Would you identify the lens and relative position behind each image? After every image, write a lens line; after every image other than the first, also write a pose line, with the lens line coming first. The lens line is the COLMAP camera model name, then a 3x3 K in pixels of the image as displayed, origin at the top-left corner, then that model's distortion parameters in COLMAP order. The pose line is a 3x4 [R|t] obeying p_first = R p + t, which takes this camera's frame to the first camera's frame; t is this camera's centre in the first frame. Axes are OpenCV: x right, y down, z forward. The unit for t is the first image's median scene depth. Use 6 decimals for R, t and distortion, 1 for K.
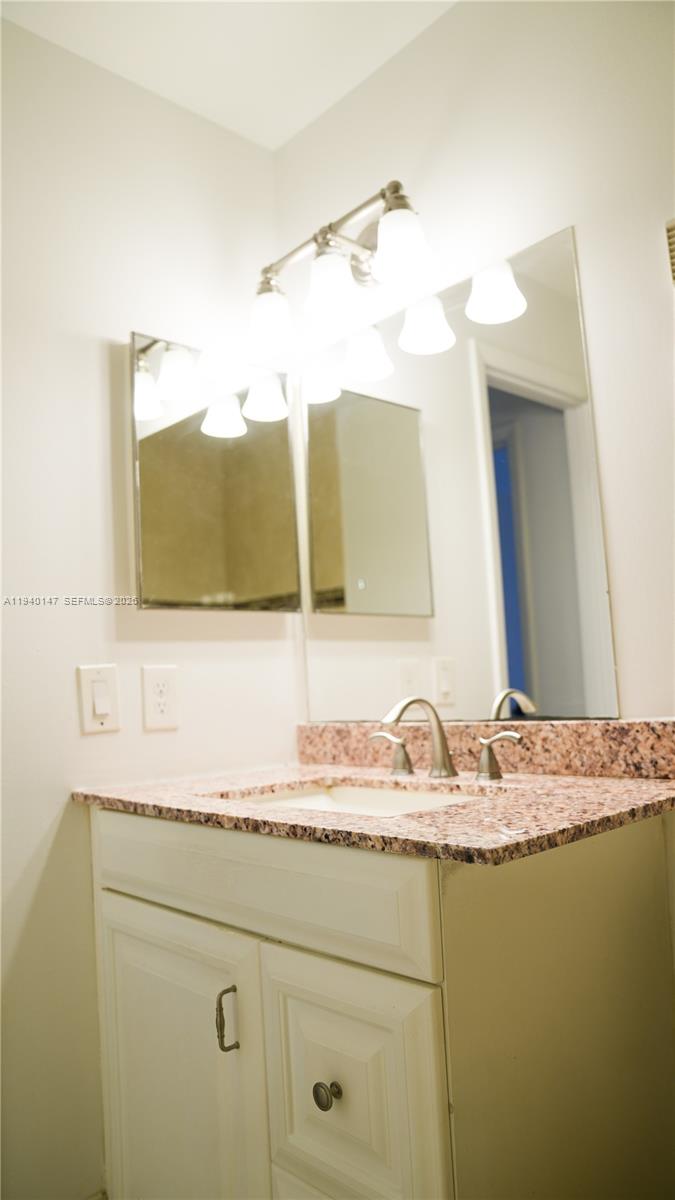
lens RADIAL K [[831.0, 0, 337.5], [0, 831.0, 600.0], [0, 0, 1]] dist [-0.136193, 0.101569]
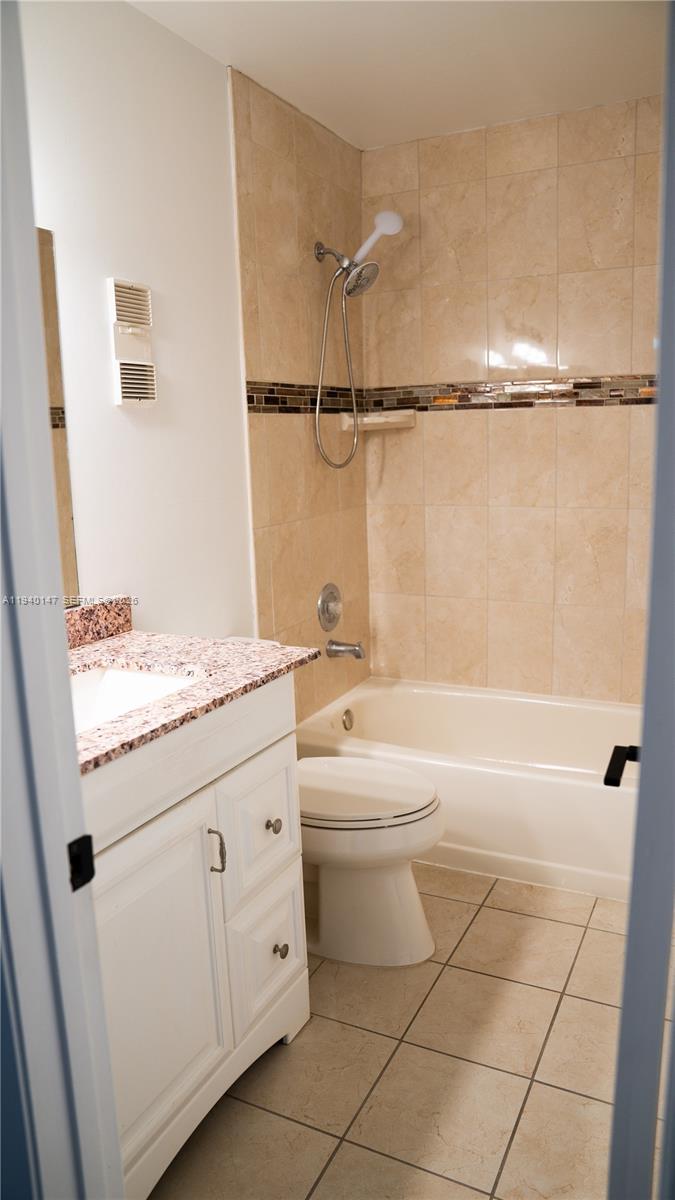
lens RADIAL K [[831.0, 0, 337.5], [0, 831.0, 600.0], [0, 0, 1]] dist [-0.136193, 0.101569]
pose [[-0.344445, -0.110654, 0.932263, -1.245683], [-0.050395, 0.993777, 0.099336, -0.035289], [-0.937453, -0.012766, -0.347878, 1.127419]]
